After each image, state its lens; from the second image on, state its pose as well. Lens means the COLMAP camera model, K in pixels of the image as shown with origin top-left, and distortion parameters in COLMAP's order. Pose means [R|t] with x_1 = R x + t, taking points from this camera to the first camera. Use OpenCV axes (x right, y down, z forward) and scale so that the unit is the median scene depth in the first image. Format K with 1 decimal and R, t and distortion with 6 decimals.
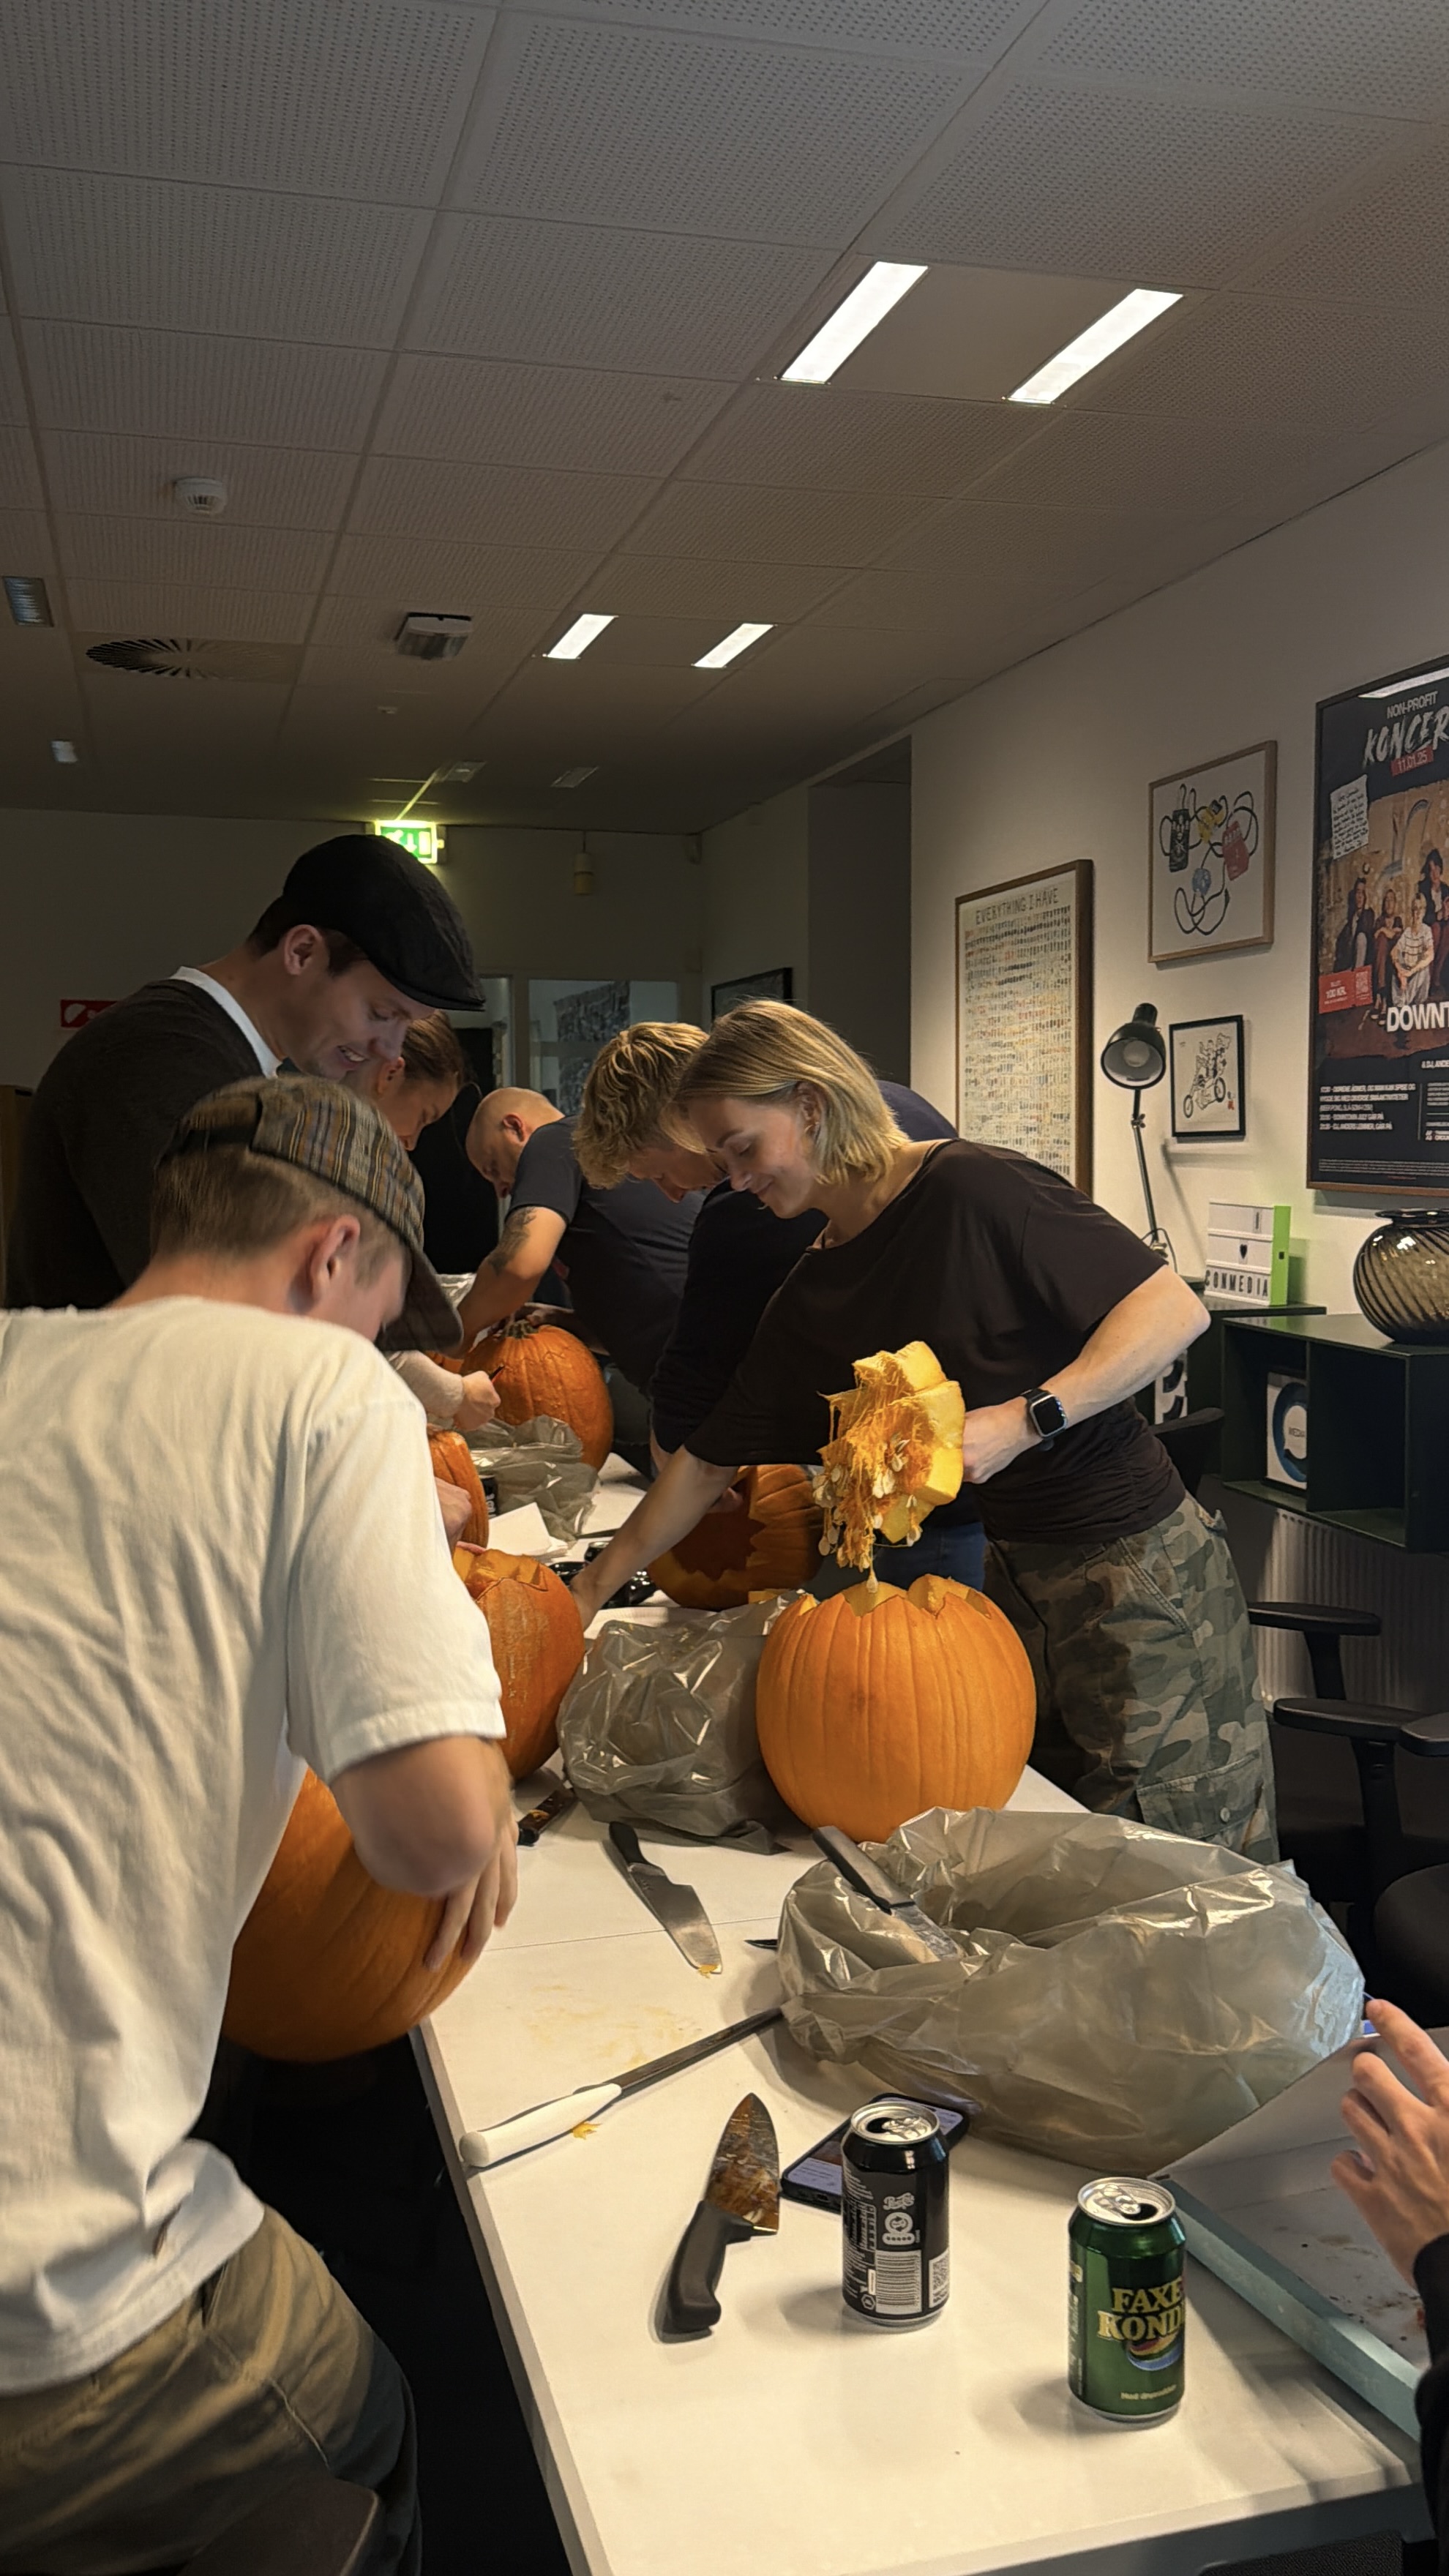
lens RADIAL K [[2243.6, 0, 724.5], [0, 2243.6, 1288.0], [0, 0, 1]] dist [0.108304, -0.266825]
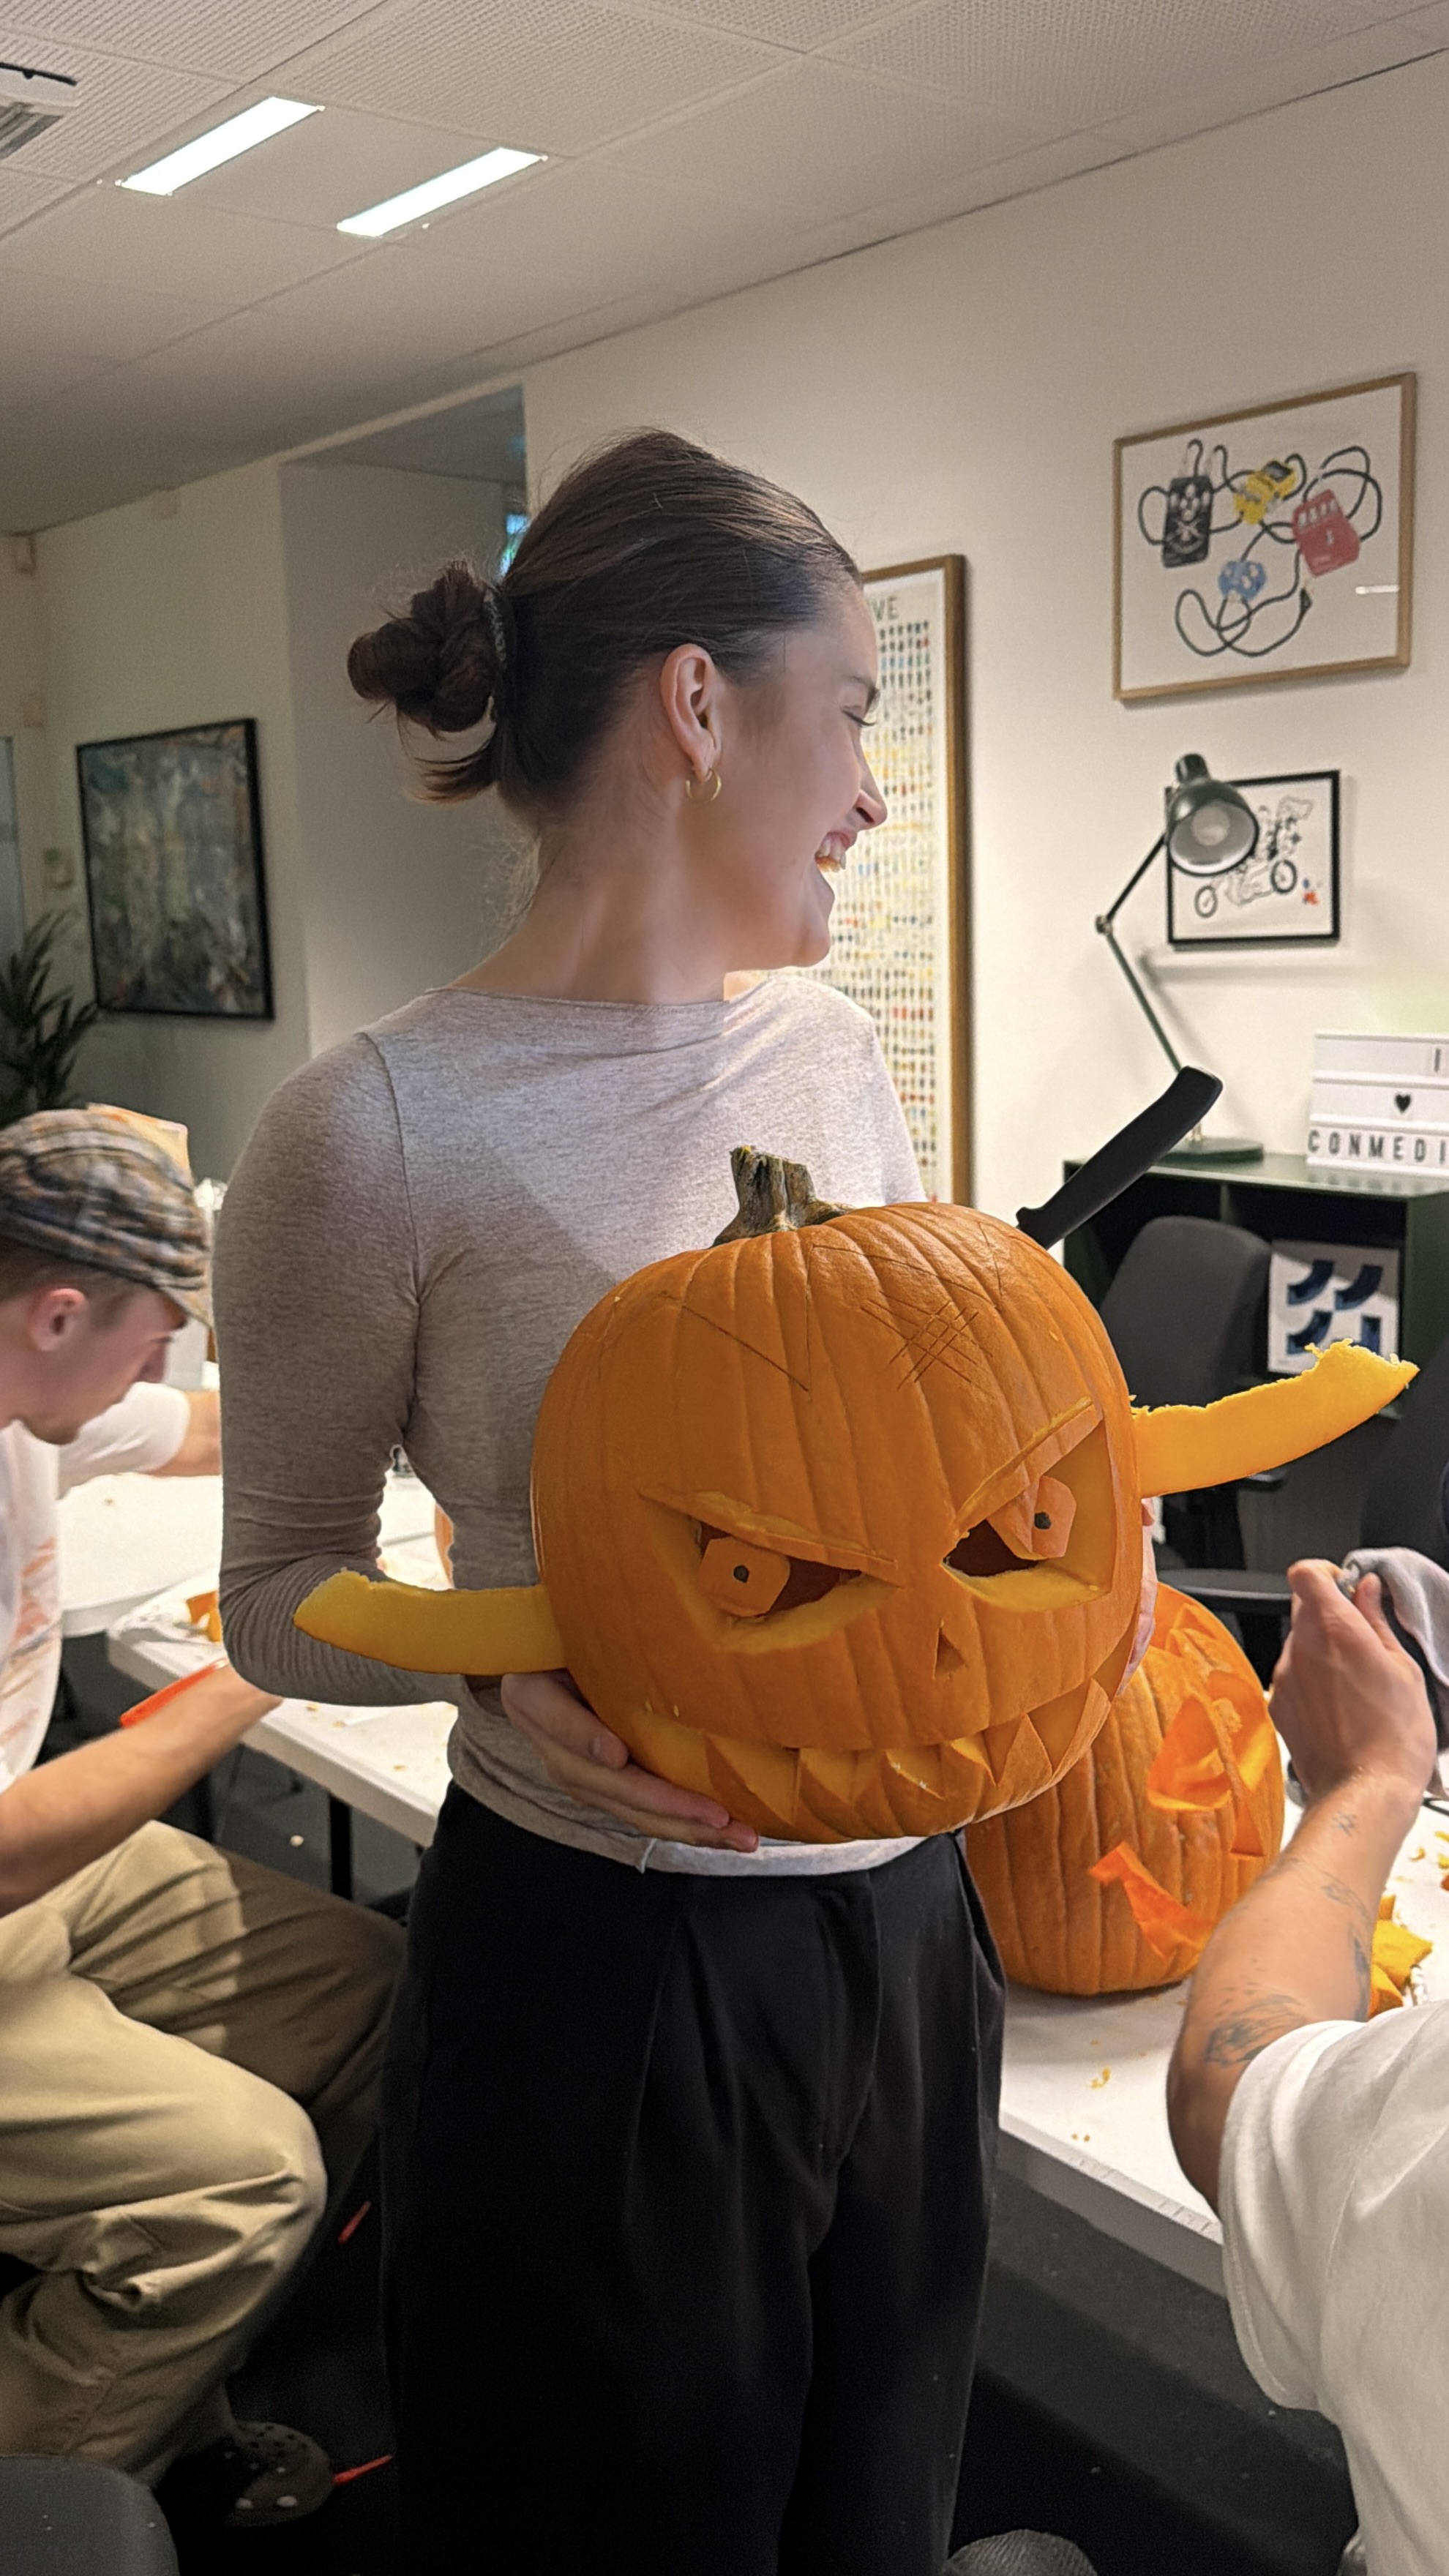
lens RADIAL K [[2243.6, 0, 724.5], [0, 2243.6, 1288.0], [0, 0, 1]] dist [0.108304, -0.266825]
pose [[0.899144, -0.088898, 0.428528, -0.255951], [0.051544, 0.993848, 0.098024, -0.036421], [-0.434606, -0.066050, 0.898195, 0.409740]]
